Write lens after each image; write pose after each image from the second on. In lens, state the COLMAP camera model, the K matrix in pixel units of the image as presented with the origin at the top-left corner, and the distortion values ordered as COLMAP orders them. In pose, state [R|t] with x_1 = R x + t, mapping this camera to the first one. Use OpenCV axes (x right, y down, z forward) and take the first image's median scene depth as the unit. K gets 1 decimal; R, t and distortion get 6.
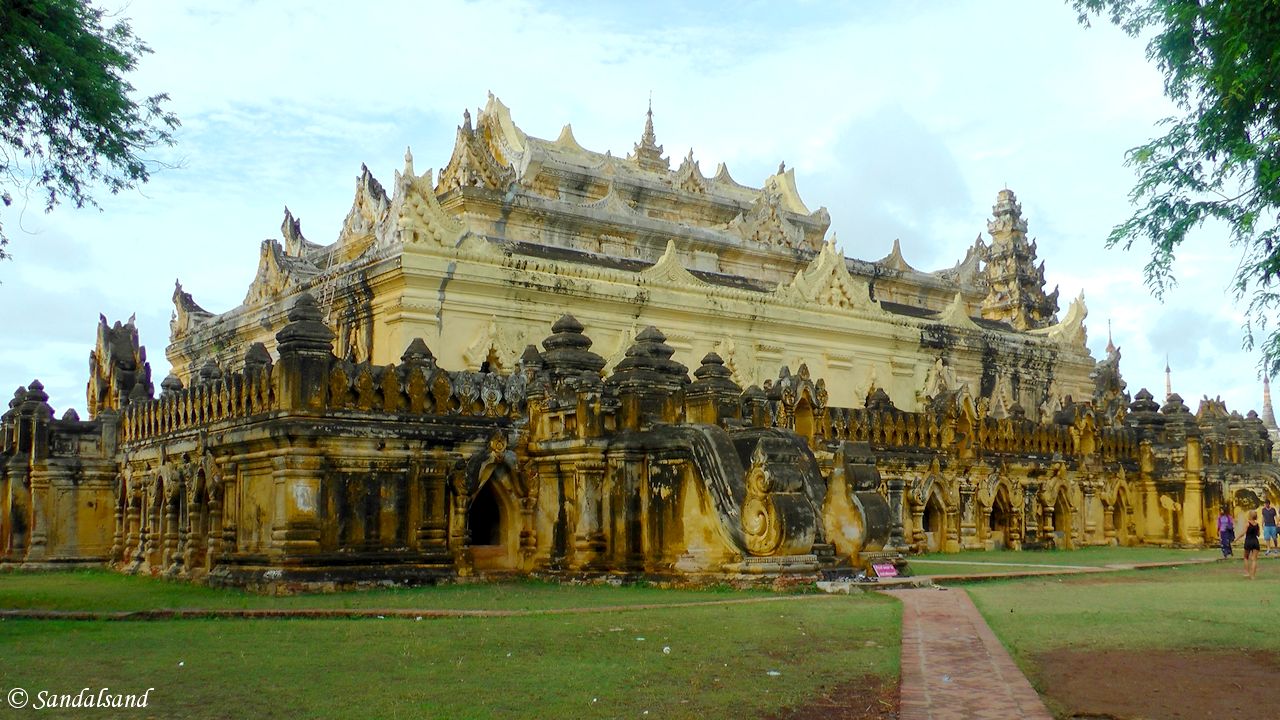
lens RADIAL K [[1264.8, 0, 646.2], [0, 1264.8, 401.8], [0, 0, 1]] dist [-0.178422, 0.000000]
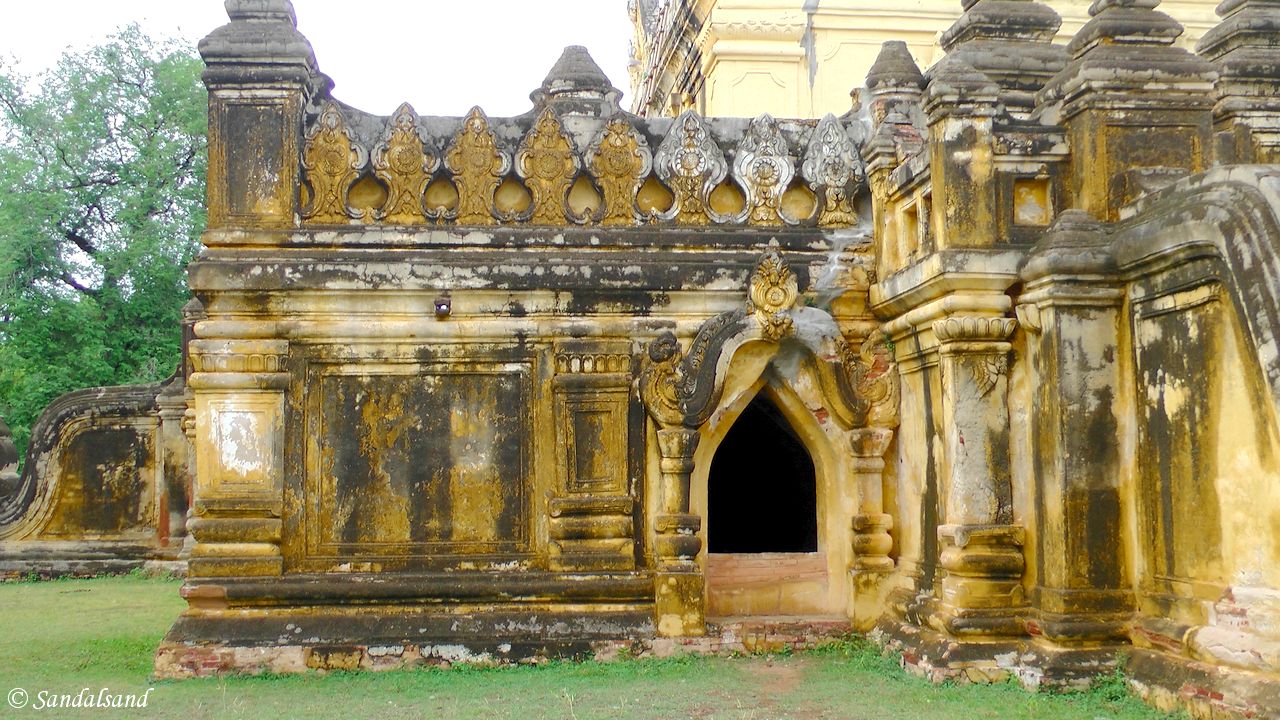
lens RADIAL K [[1622.8, 0, 637.5], [0, 1622.8, 359.6], [0, 0, 1]] dist [-0.060207, 0.000000]
pose [[0.844912, -0.046268, -0.532900, 0.111392], [0.056572, 0.998394, 0.003011, 0.050557], [0.531905, -0.032691, 0.846173, 0.560264]]
